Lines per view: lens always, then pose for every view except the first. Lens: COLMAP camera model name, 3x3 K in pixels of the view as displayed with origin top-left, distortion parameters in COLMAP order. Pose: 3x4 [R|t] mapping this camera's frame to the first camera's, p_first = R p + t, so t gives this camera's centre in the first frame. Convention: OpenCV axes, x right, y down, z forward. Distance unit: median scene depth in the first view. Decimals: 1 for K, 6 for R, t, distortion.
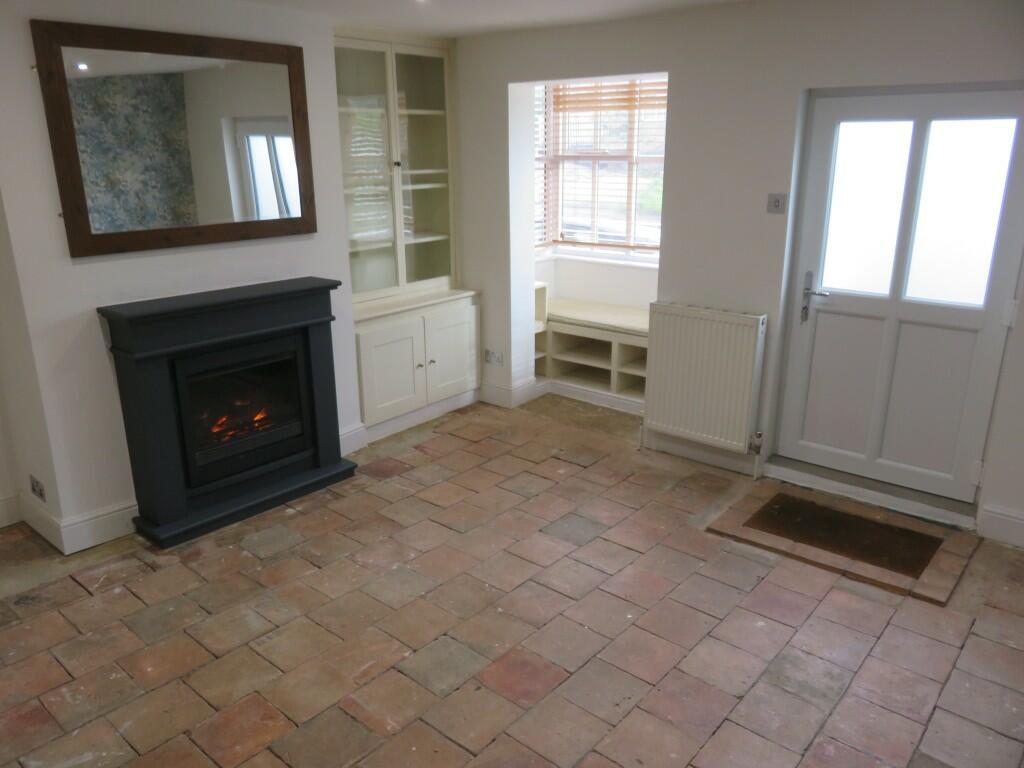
lens RADIAL K [[764.9, 0, 505.3], [0, 764.9, 386.0], [0, 0, 1]] dist [-0.010227, -0.005391]
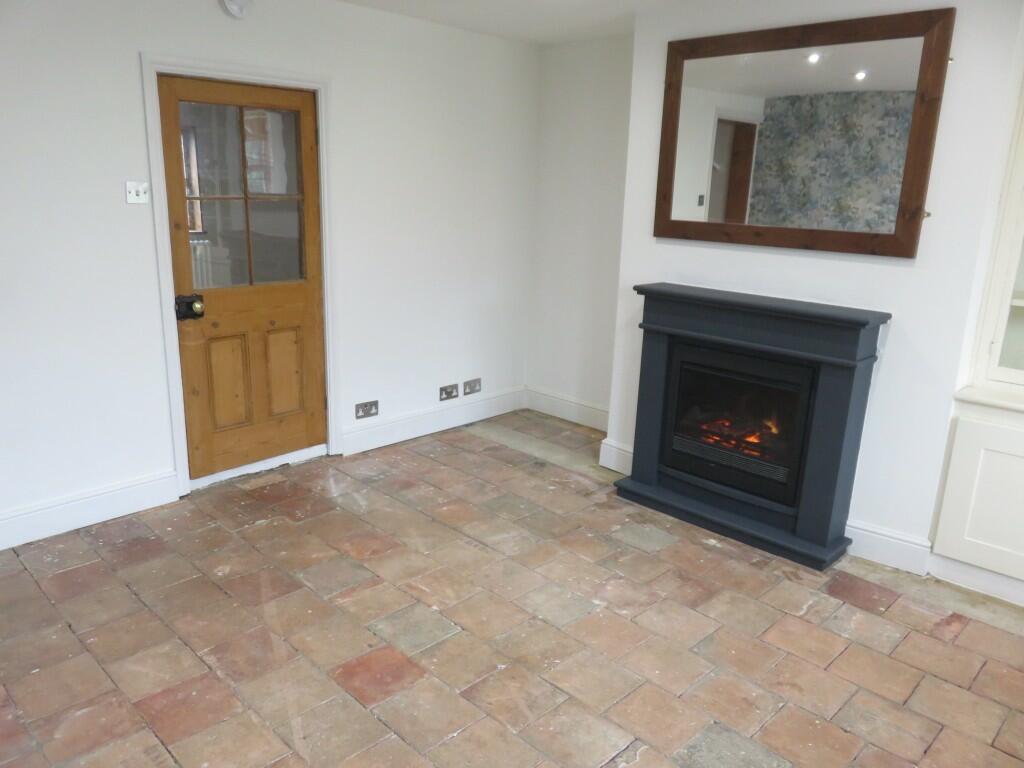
lens RADIAL K [[764.9, 0, 504.5], [0, 764.9, 383.8], [0, 0, 1]] dist [-0.010227, -0.005391]
pose [[-0.064102, 0.255147, -0.964775, 0.610200], [-0.332723, 0.905983, 0.261706, -0.175583], [0.940843, 0.337779, 0.026818, 0.743223]]
